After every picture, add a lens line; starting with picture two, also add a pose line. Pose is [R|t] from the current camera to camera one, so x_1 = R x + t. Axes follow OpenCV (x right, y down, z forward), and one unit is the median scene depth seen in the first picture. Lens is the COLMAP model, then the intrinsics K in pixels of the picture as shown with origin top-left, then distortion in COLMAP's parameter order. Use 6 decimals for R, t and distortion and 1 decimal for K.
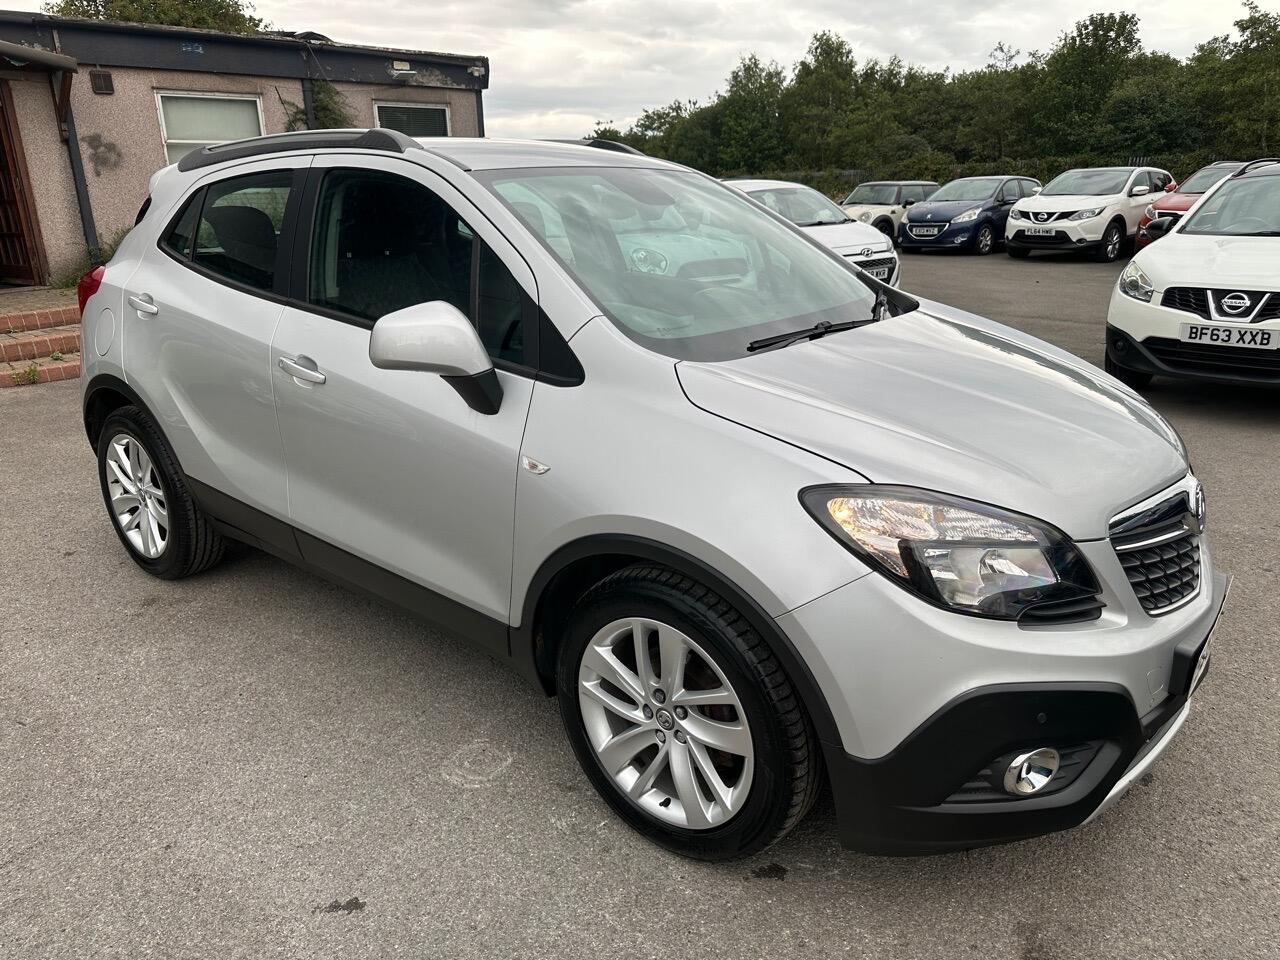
lens RADIAL K [[915.9, 0, 698.3], [0, 915.9, 498.5], [0, 0, 1]] dist [0.025049, -0.029608]
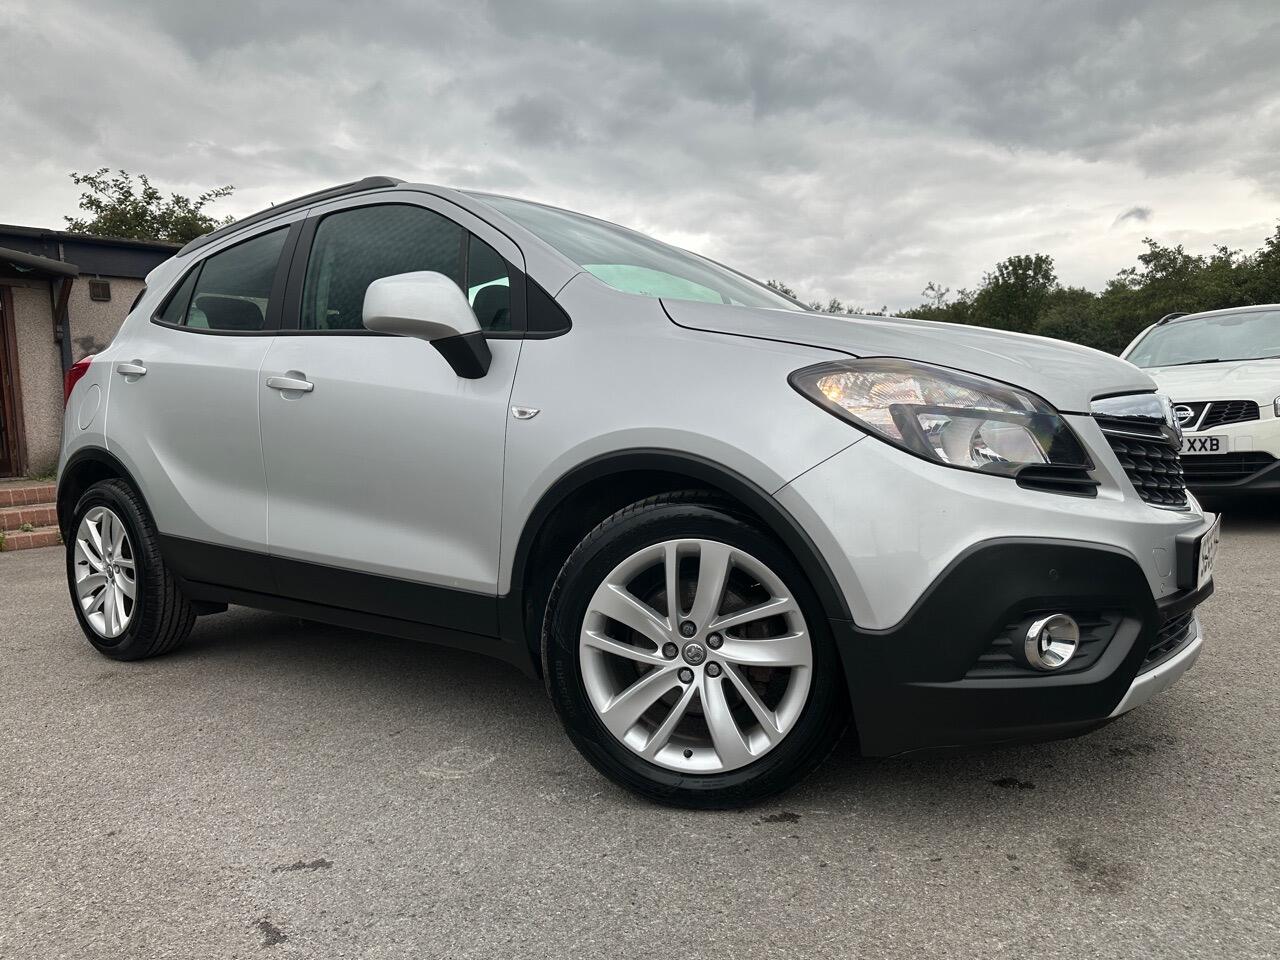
lens RADIAL K [[915.9, 0, 692.2], [0, 915.9, 506.8], [0, 0, 1]] dist [0.025049, -0.029608]
pose [[0.998882, -0.035756, 0.030937, -0.025848], [0.042060, 0.970868, -0.235896, 0.292572], [-0.021600, 0.236933, 0.971286, 0.039026]]
